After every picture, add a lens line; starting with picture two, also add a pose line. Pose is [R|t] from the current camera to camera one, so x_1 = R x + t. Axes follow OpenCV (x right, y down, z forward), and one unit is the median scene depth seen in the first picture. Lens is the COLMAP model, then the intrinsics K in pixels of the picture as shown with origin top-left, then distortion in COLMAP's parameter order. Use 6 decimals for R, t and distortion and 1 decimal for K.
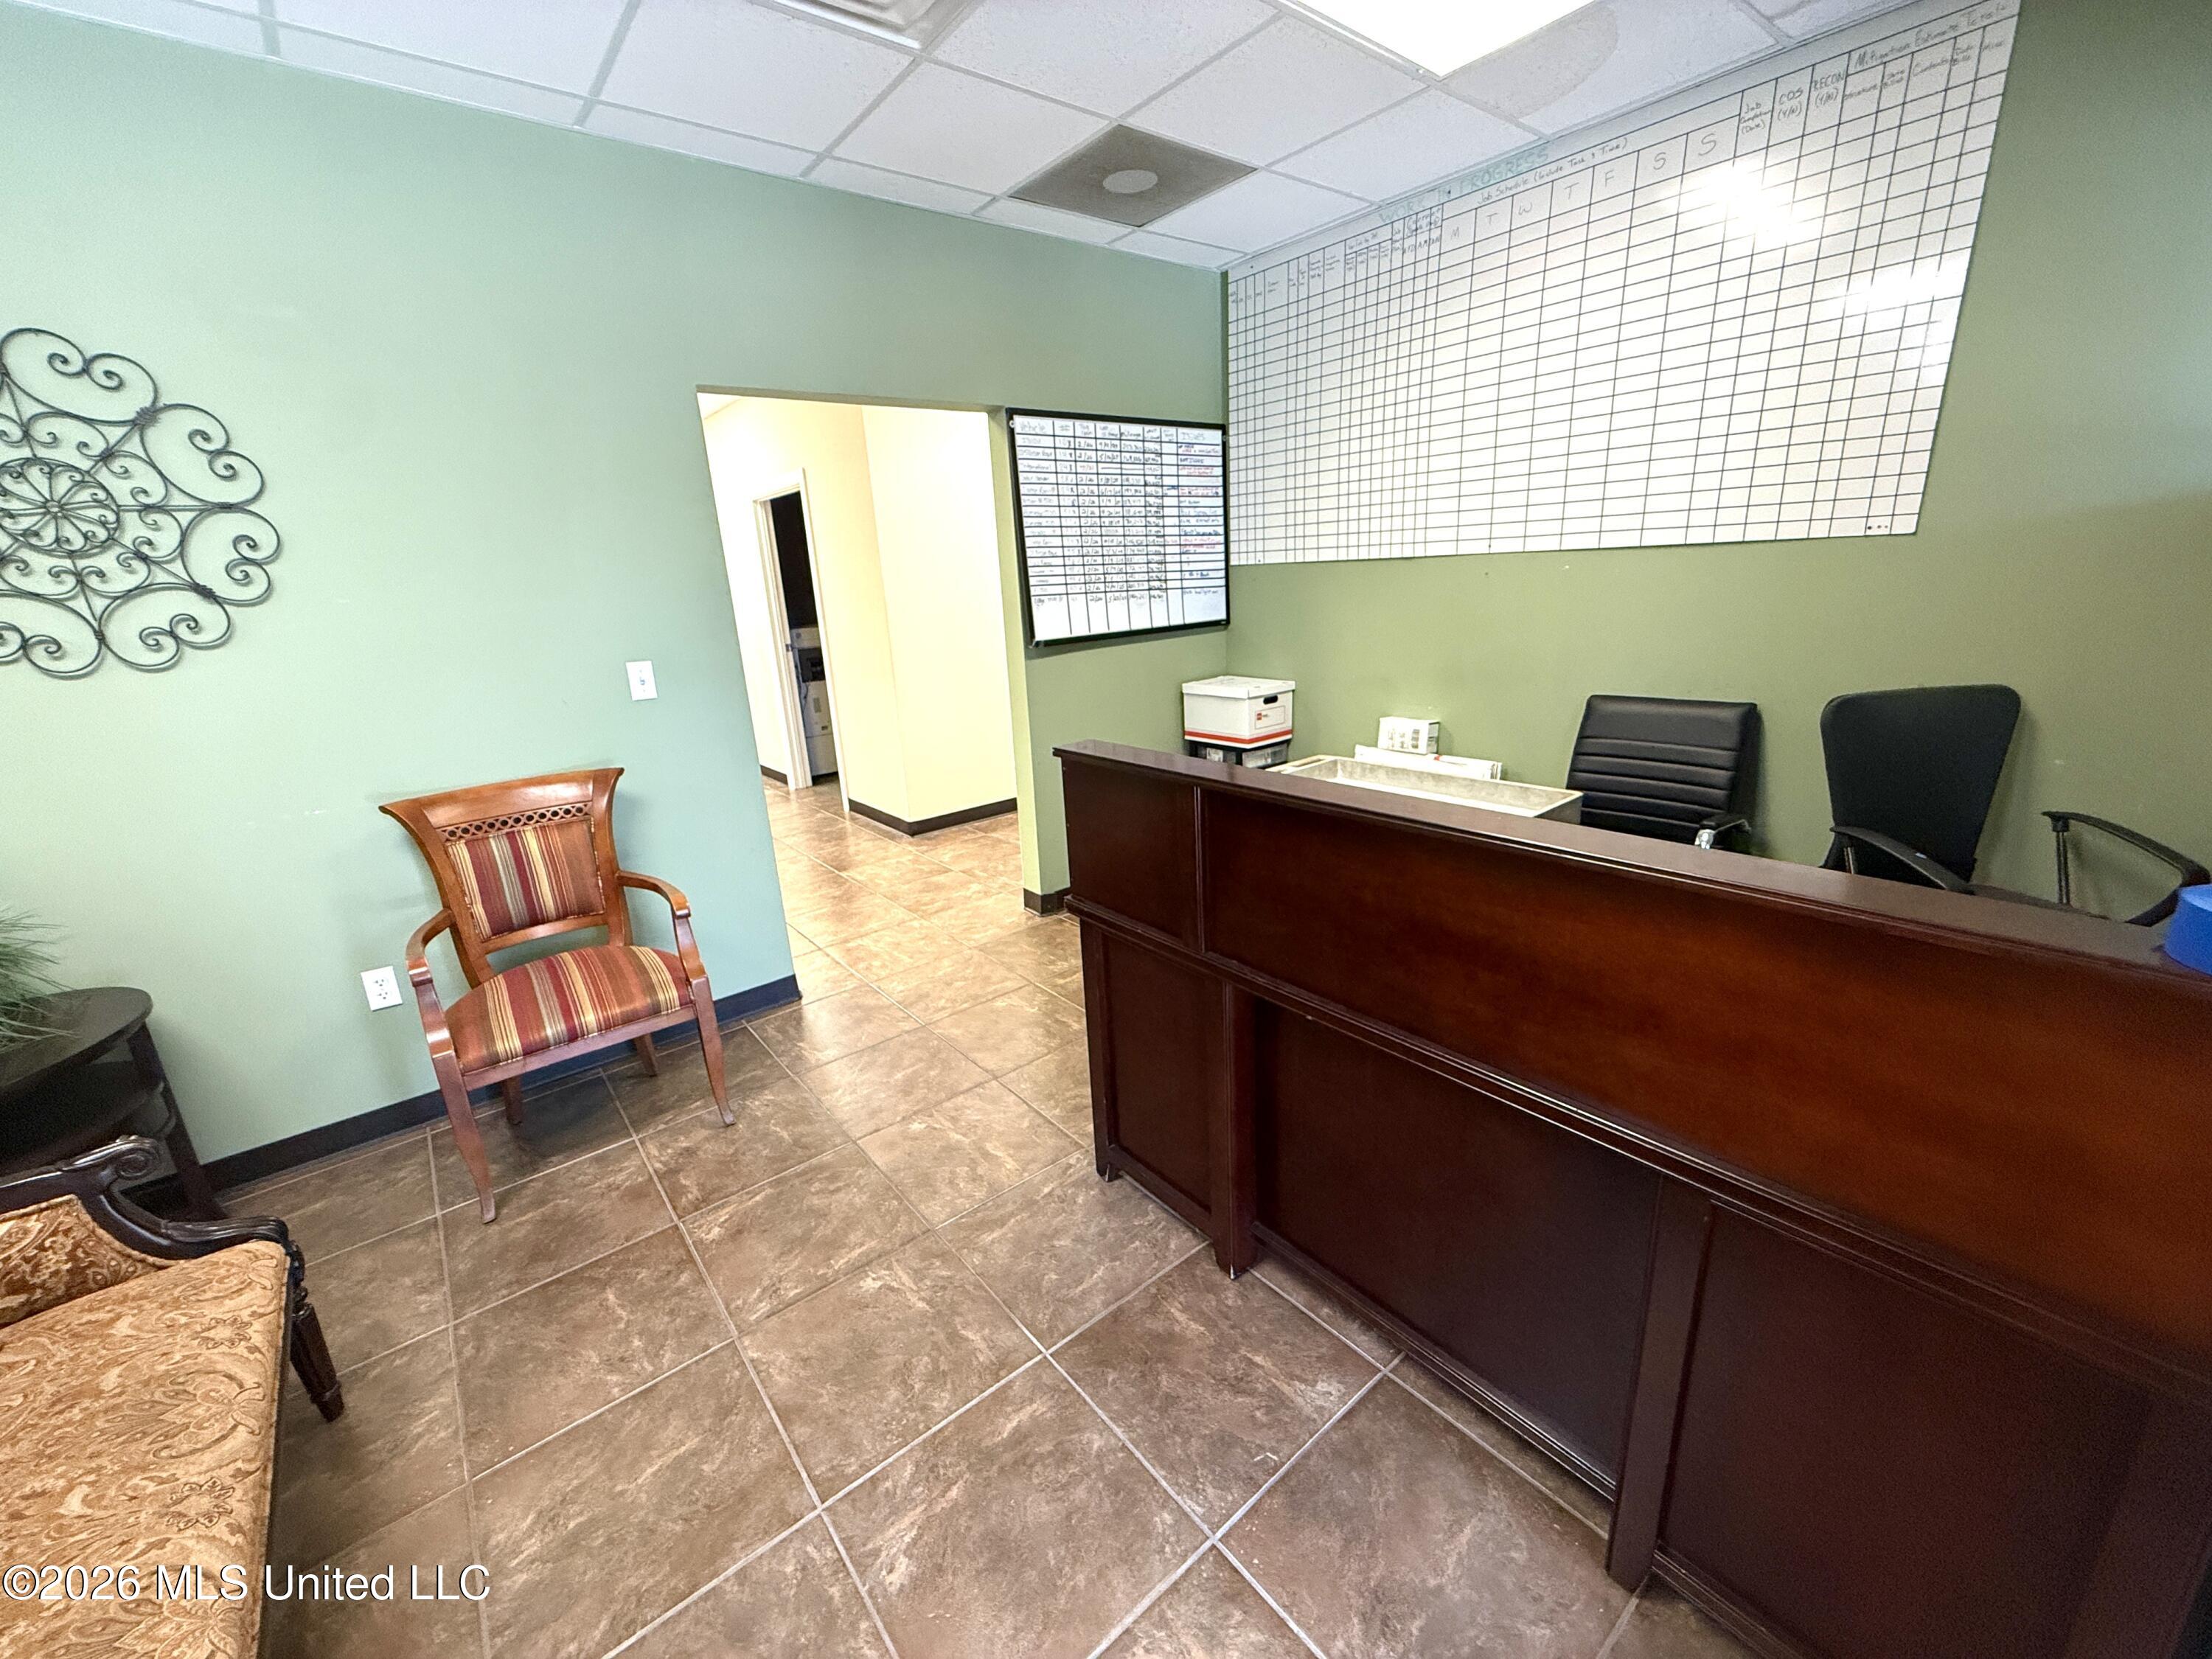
lens RADIAL K [[884.1, 0, 1106.0], [0, 884.1, 829.5], [0, 0, 1]] dist [0.000526, 0.000393]
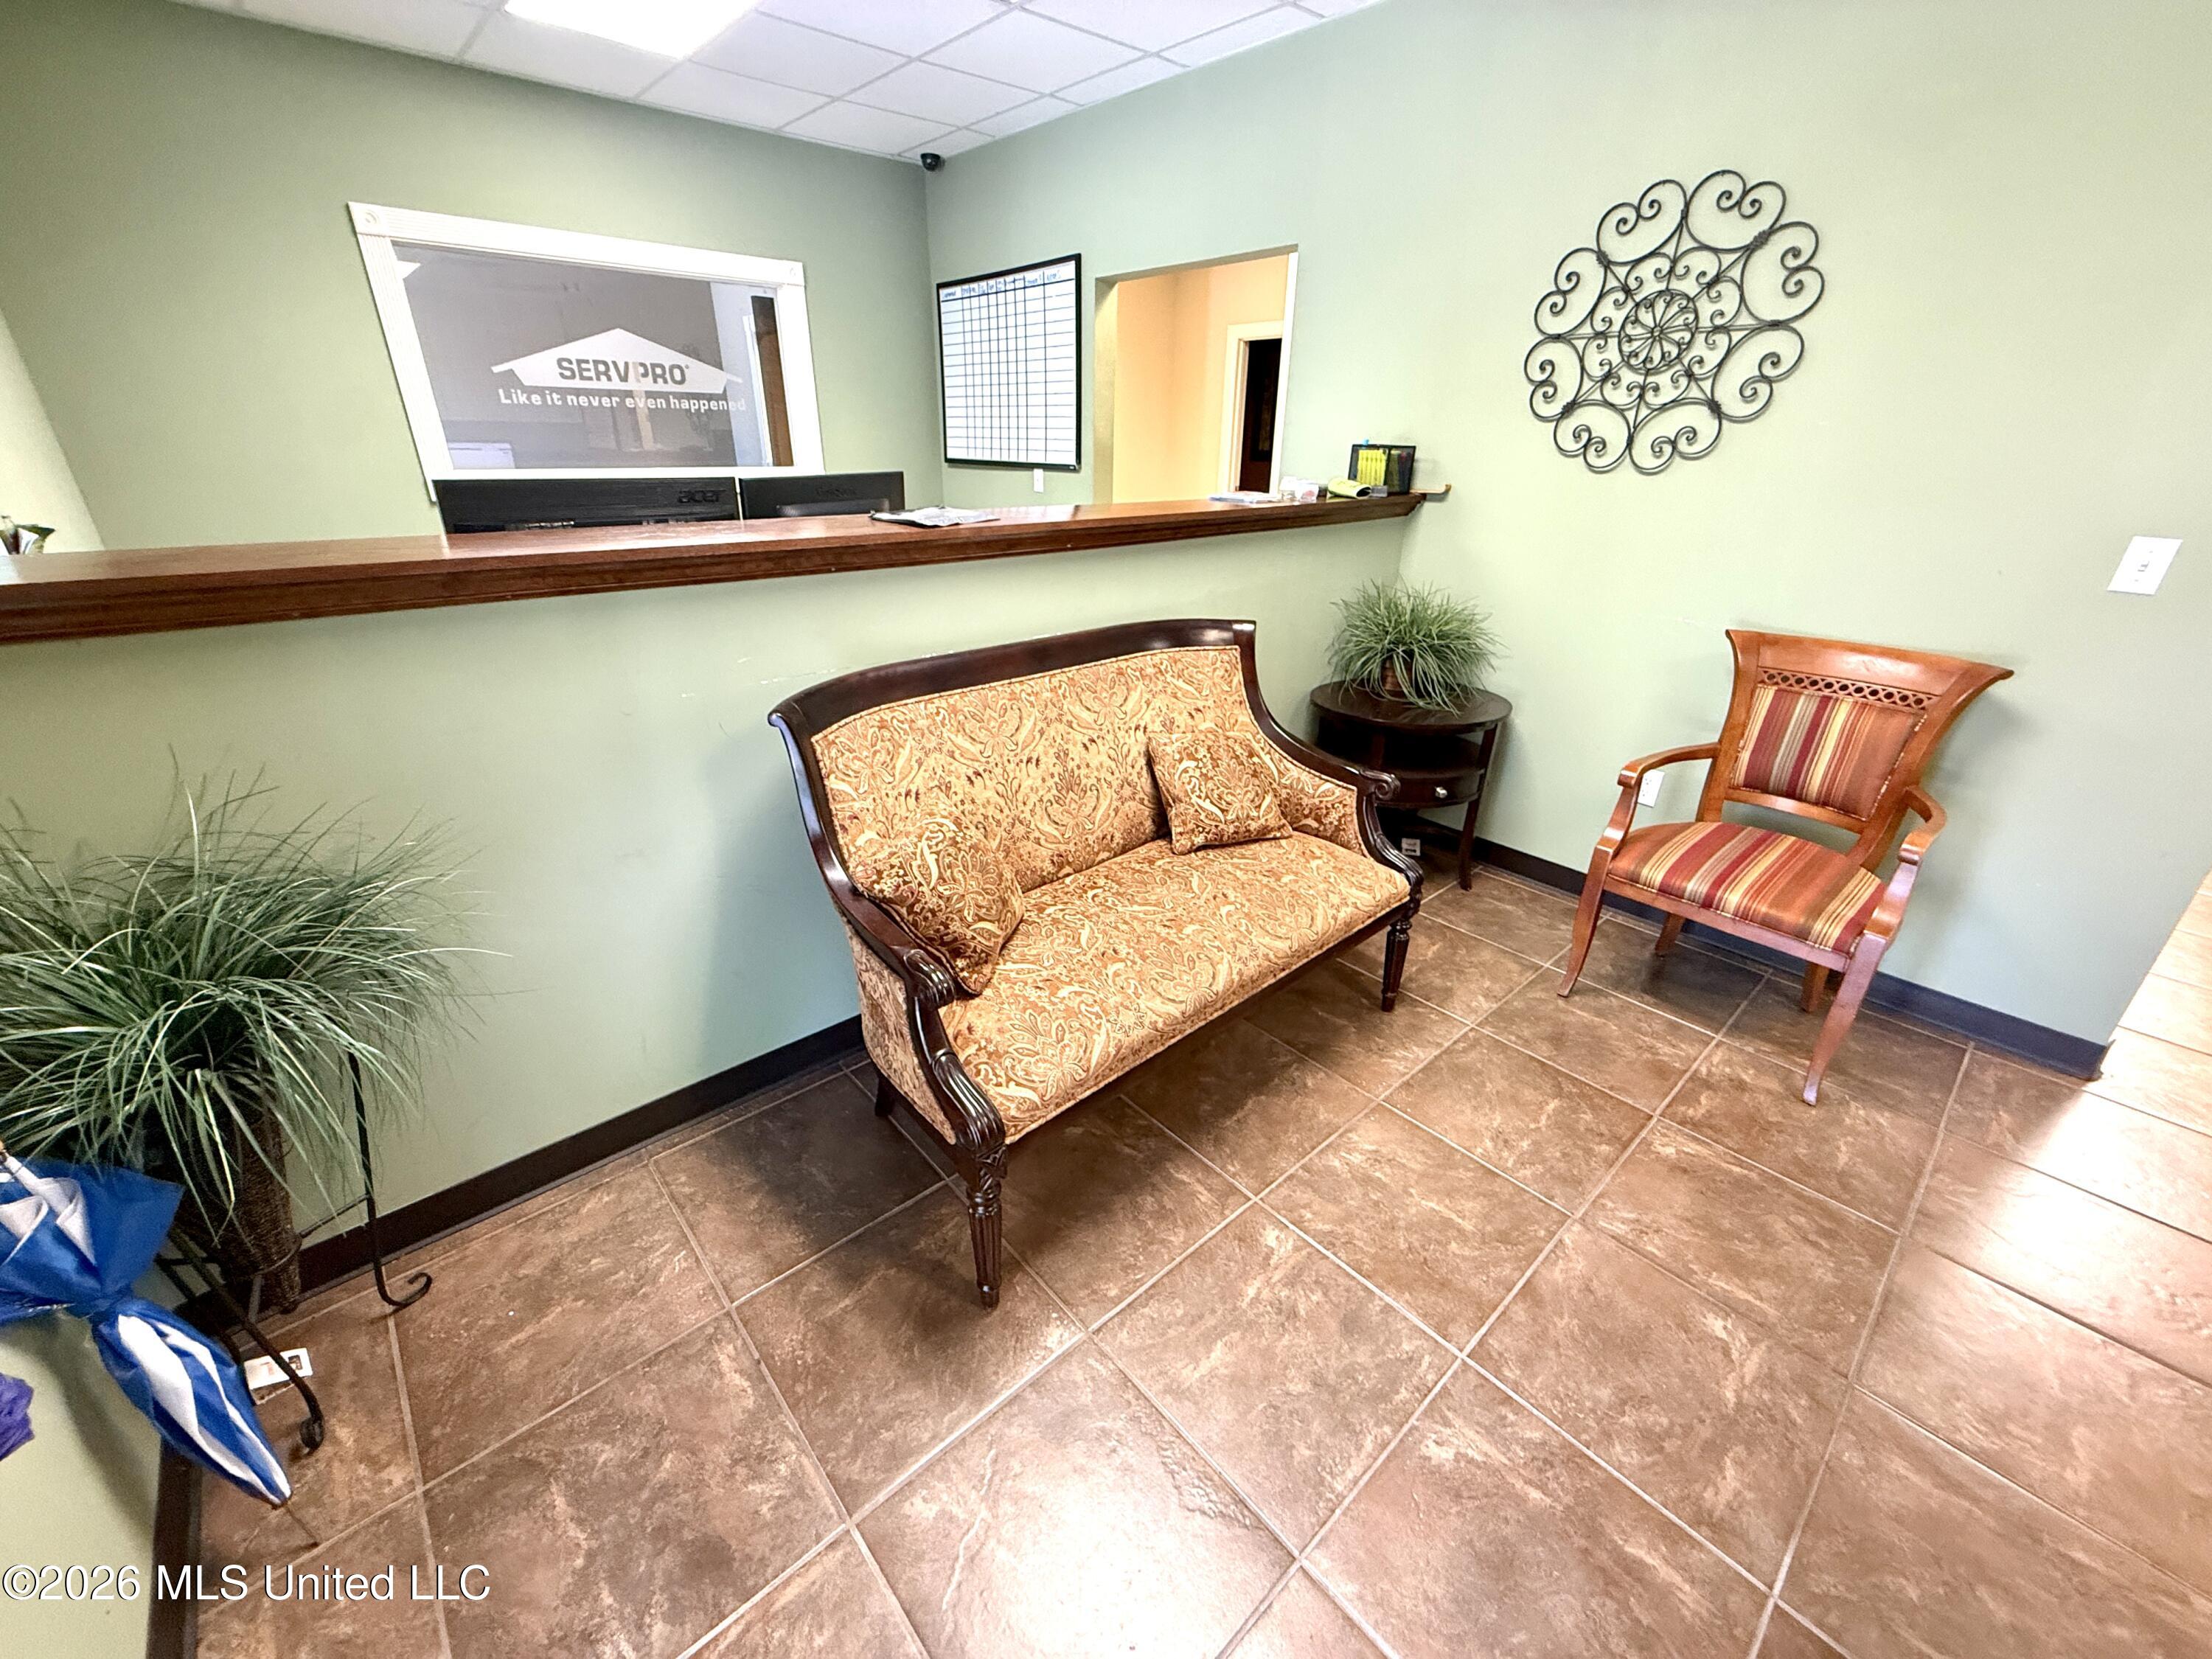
lens RADIAL K [[886.3, 0, 1100.5], [0, 886.3, 832.5], [0, 0, 1]] dist [0.000577, 0.000050]
pose [[0.044571, 0.461880, -0.885822, 0.204959], [-0.297952, 0.852494, 0.429511, -0.055480], [0.953540, 0.244788, 0.175615, 0.176500]]
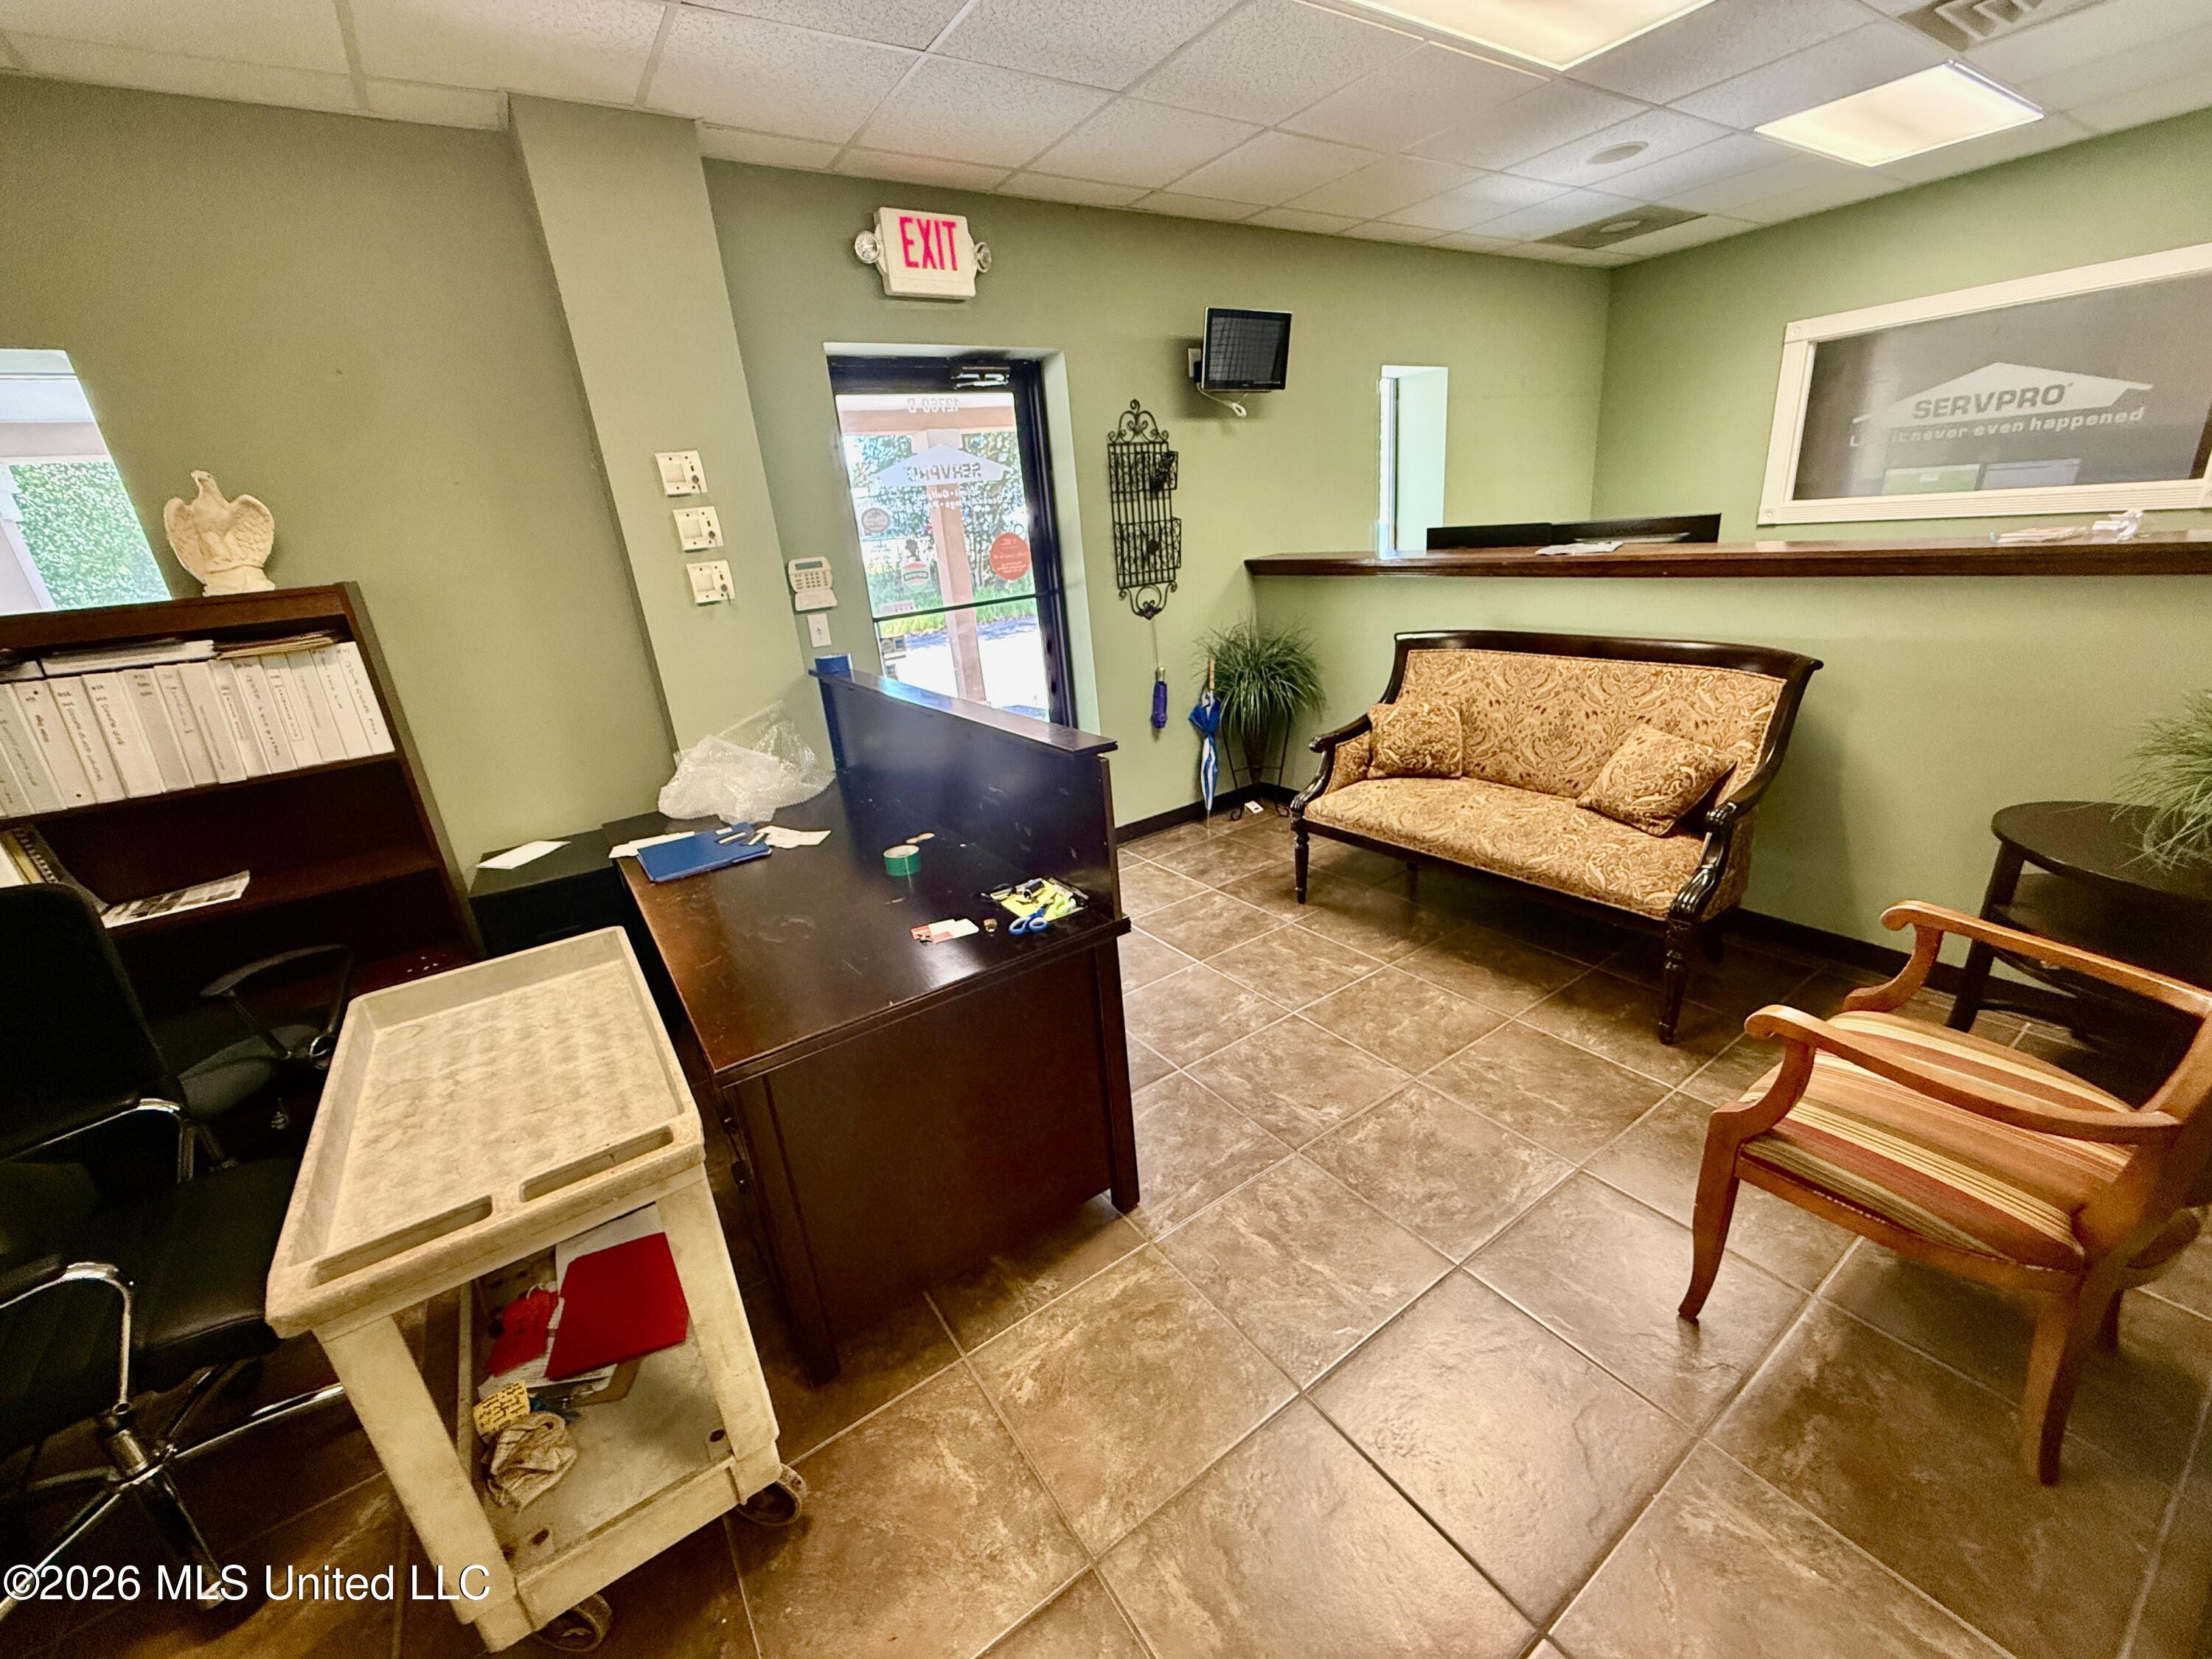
lens RADIAL K [[884.1, 0, 1106.0], [0, 884.1, 829.5], [0, 0, 1]] dist [0.000526, 0.000393]
pose [[-0.986449, 0.109426, 0.122251, -0.136888], [0.160310, 0.801442, 0.576186, -0.488527], [-0.034927, 0.587976, -0.808124, 1.592407]]
